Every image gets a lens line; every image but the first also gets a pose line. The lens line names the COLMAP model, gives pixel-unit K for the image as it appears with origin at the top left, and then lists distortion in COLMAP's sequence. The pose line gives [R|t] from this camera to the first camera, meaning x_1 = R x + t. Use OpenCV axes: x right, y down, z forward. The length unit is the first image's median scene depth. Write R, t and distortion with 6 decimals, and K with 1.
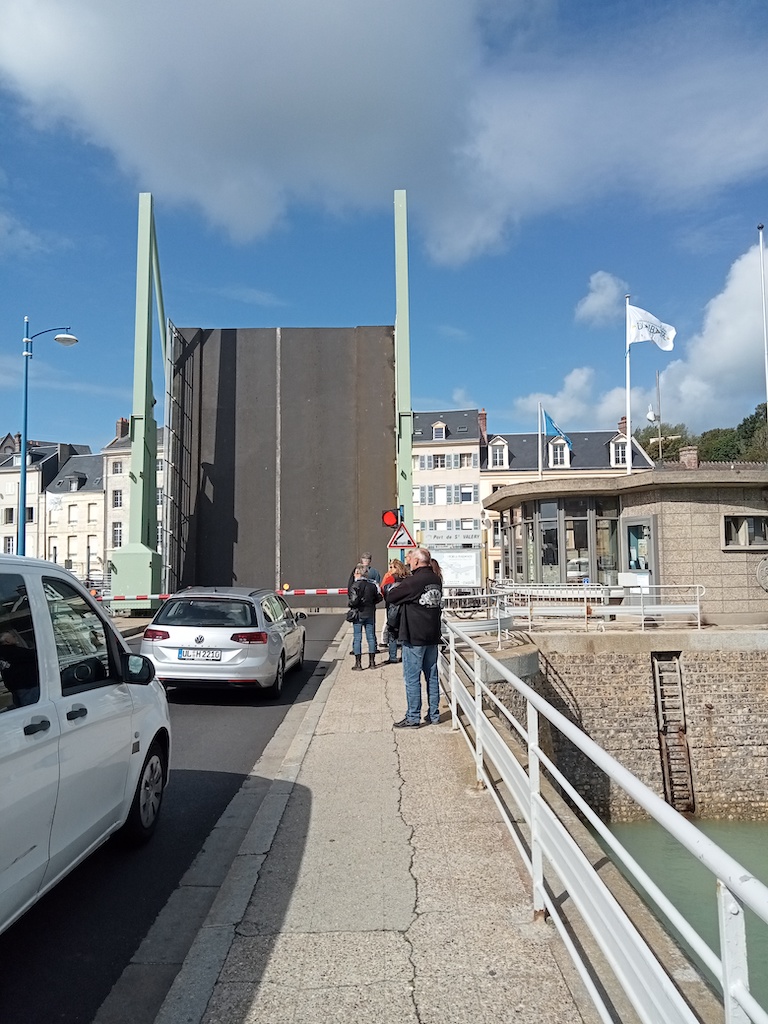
lens RADIAL K [[826.6, 0, 384.0], [0, 826.6, 512.0], [0, 0, 1]] dist [-0.001272, -0.002538]
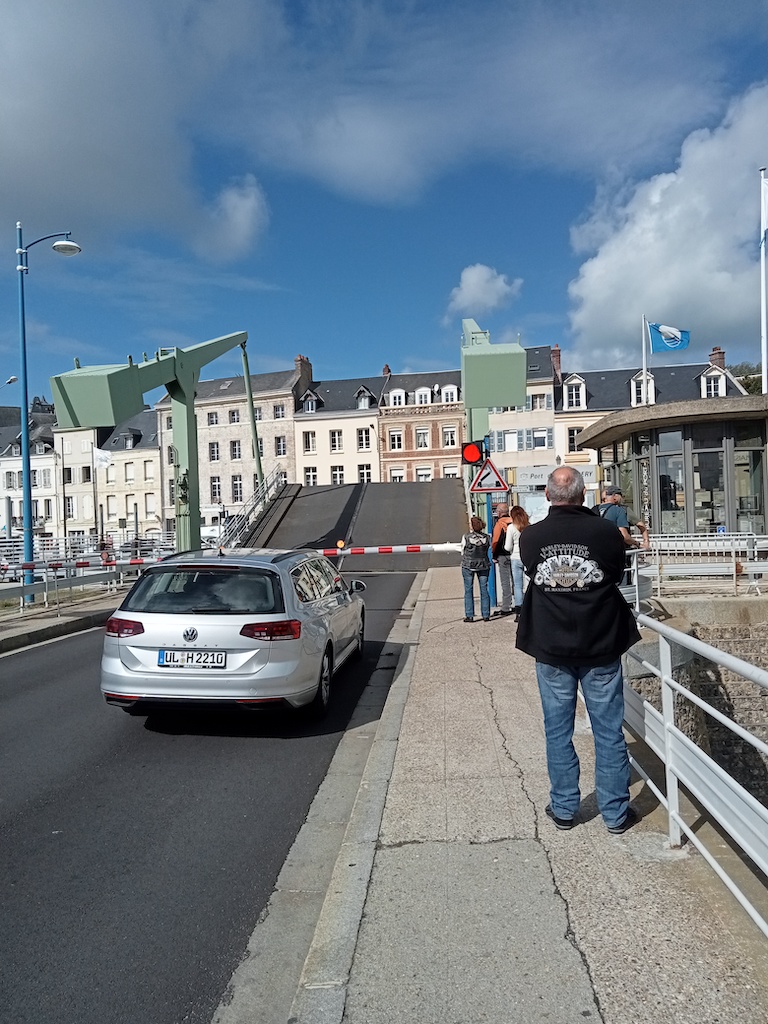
lens RADIAL K [[826.6, 0, 384.0], [0, 826.6, 512.0], [0, 0, 1]] dist [-0.001272, -0.002538]
pose [[0.996856, -0.021524, -0.076259, -0.014569], [0.025720, 0.998184, 0.054466, 0.015807], [0.074948, -0.056256, 0.995599, 0.193332]]
